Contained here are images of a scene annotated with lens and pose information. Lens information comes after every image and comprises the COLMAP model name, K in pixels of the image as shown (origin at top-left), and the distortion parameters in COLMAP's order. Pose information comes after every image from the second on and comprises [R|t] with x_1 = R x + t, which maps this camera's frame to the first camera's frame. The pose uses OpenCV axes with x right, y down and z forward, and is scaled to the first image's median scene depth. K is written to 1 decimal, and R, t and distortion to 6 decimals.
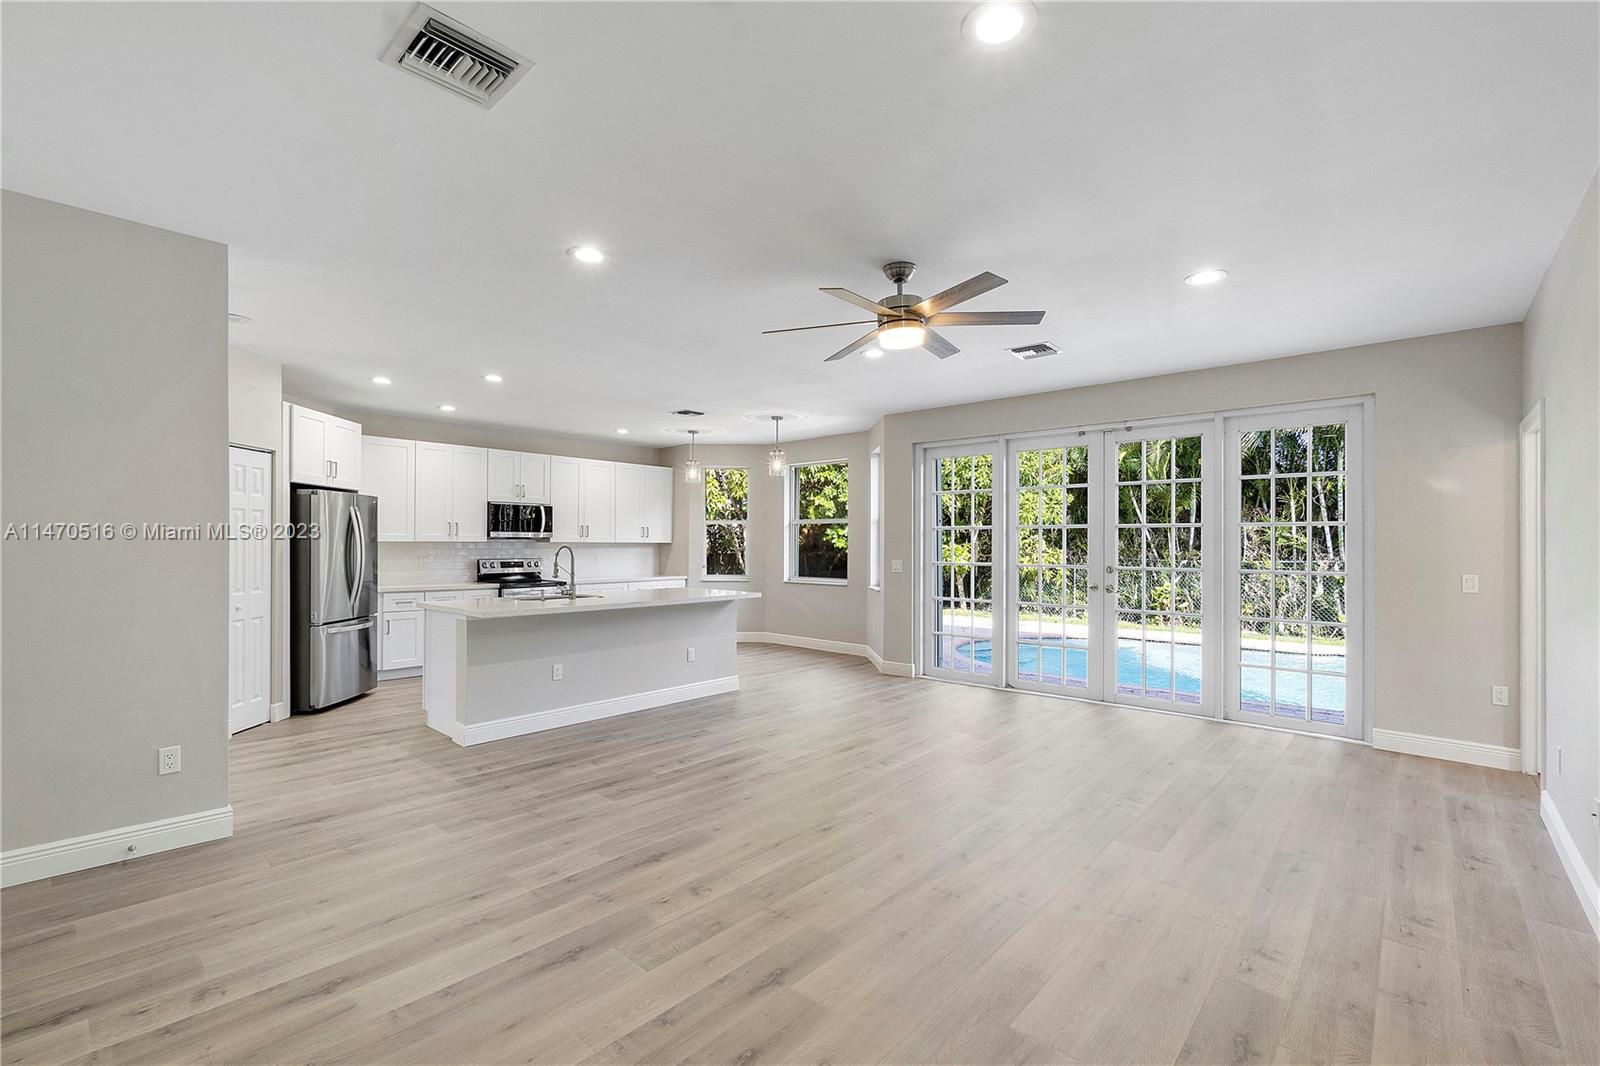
lens RADIAL K [[690.8, 0, 797.1], [0, 690.8, 539.7], [0, 0, 1]] dist [-0.003359, -0.000085]
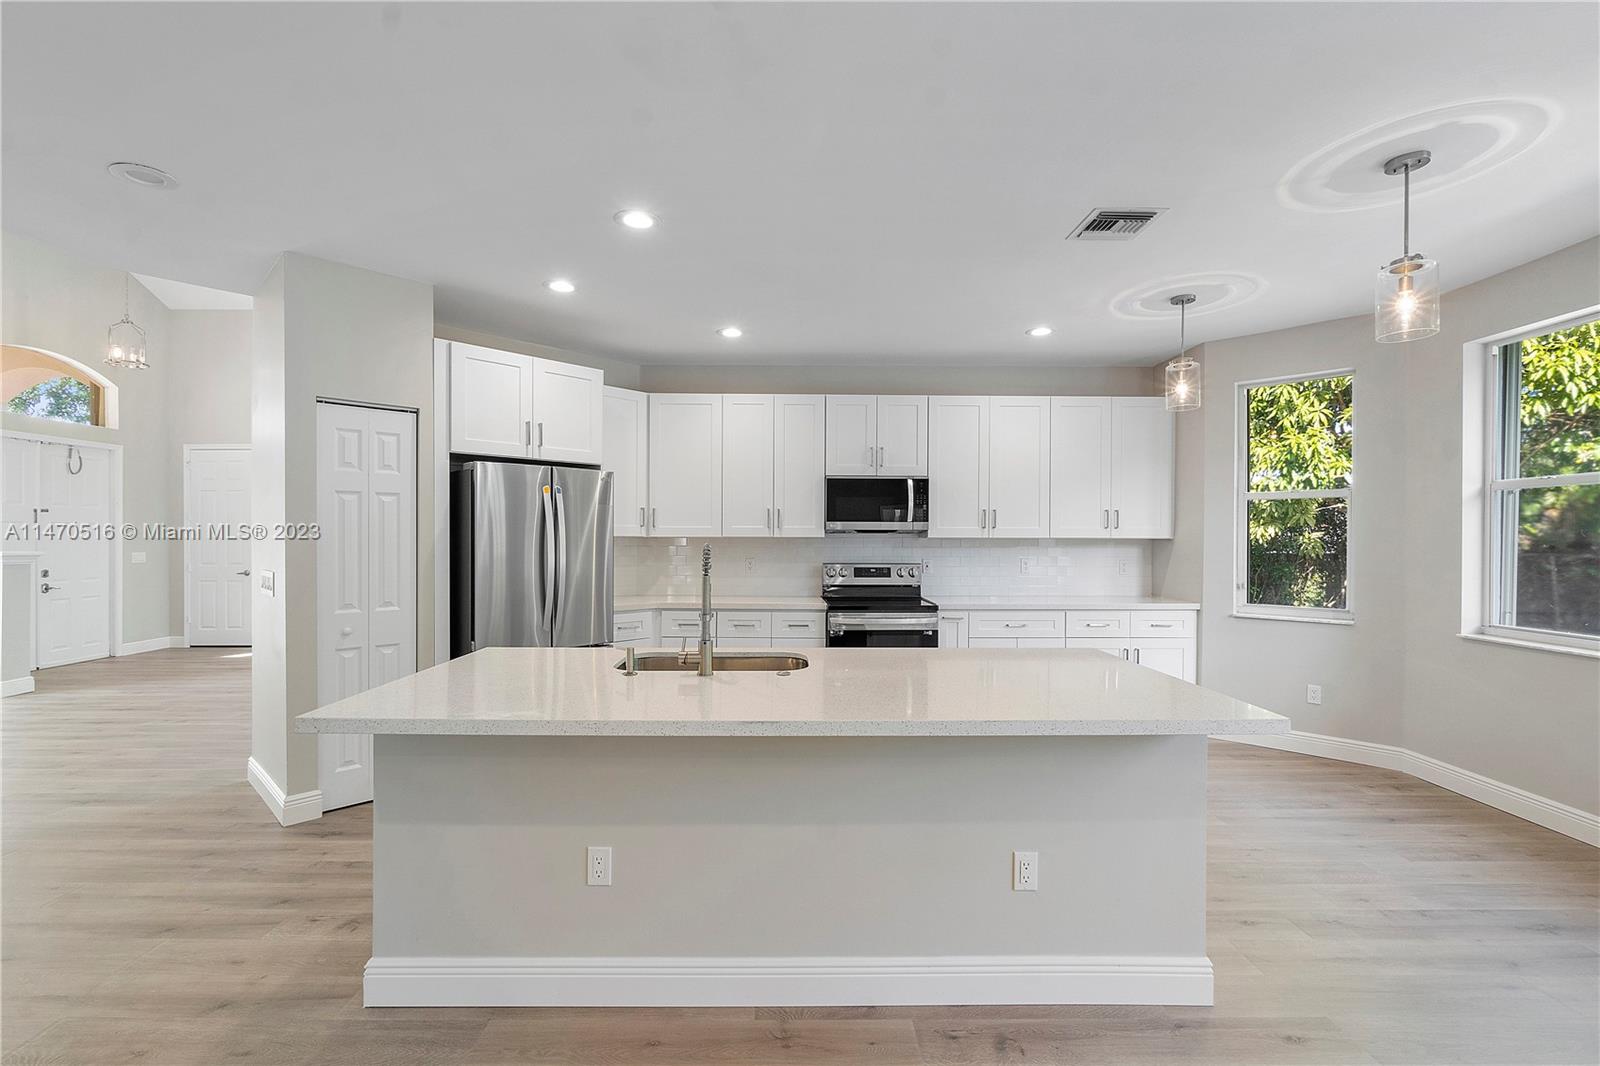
lens RADIAL K [[690.8, 0, 797.1], [0, 690.8, 539.7], [0, 0, 1]] dist [-0.003359, -0.000085]
pose [[0.680248, 0.001293, -0.732981, 0.013064], [0.004326, 0.999974, 0.005778, 0.001469], [0.732970, -0.007101, 0.680224, 0.510368]]
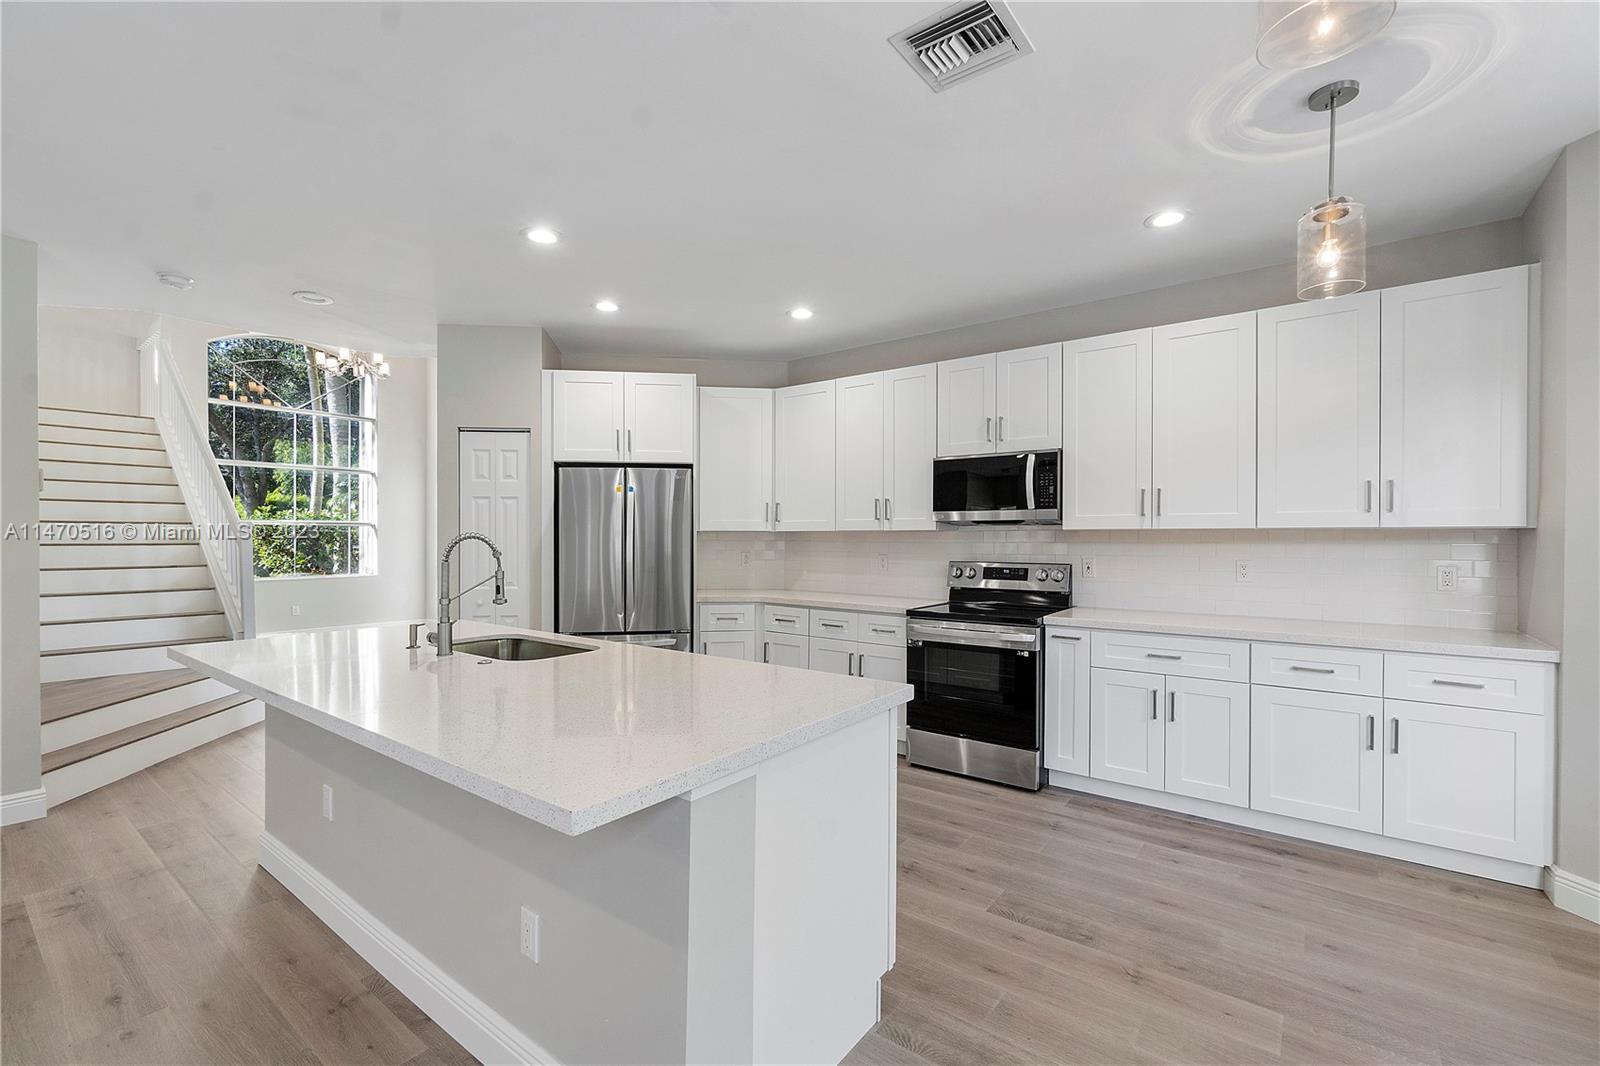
lens RADIAL K [[690.8, 0, 797.1], [0, 690.8, 539.7], [0, 0, 1]] dist [-0.003359, -0.000085]
pose [[0.081334, 0.000012, -0.996687, 0.092831], [0.007053, 0.999975, 0.000588, 0.009194], [0.996662, -0.007077, 0.081332, 0.804111]]
